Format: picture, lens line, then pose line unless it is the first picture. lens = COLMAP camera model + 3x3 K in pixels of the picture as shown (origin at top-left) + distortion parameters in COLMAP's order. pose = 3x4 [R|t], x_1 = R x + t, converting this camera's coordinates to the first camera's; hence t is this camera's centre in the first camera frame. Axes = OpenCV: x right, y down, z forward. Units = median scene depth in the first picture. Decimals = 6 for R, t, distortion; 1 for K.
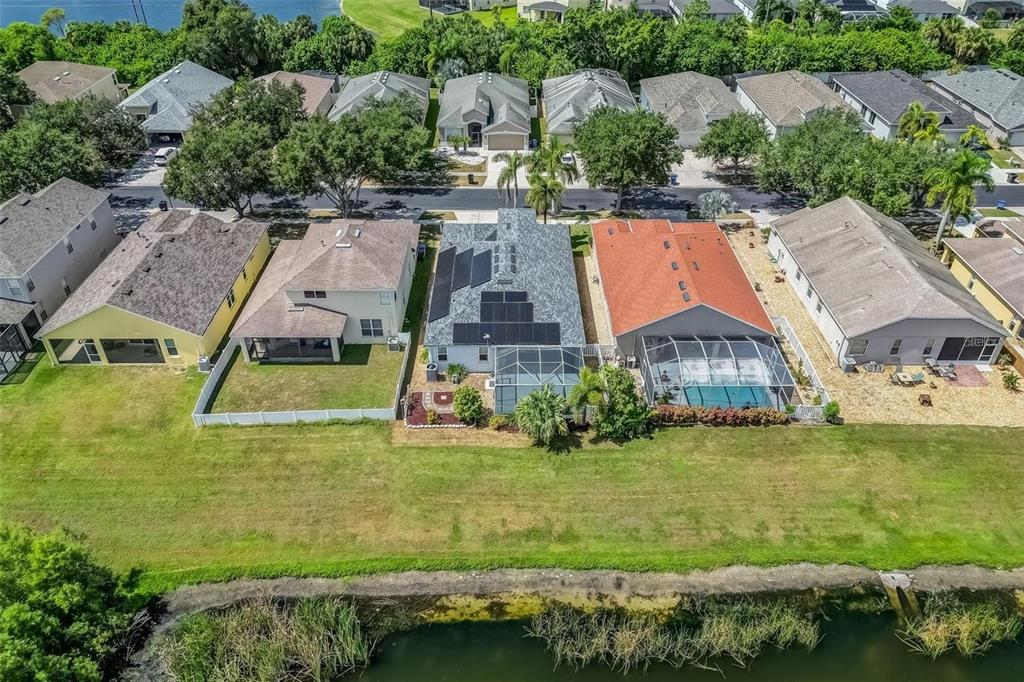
lens RADIAL K [[731.2, 0, 512.0], [0, 731.2, 341.0], [0, 0, 1]] dist [0.055332, -0.063396]
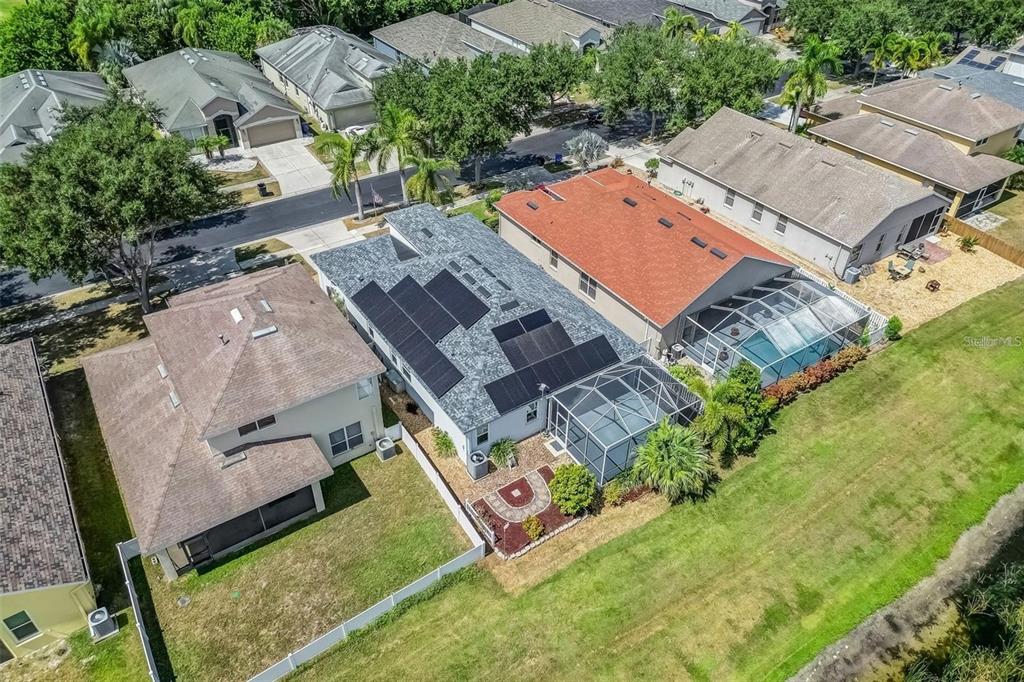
lens RADIAL K [[731.2, 0, 512.0], [0, 731.2, 341.0], [0, 0, 1]] dist [0.055332, -0.063396]
pose [[0.830173, -0.332529, 0.447478, -0.338564], [0.314330, 0.942085, 0.116926, -0.131278], [-0.460444, 0.043587, 0.886618, 0.369260]]
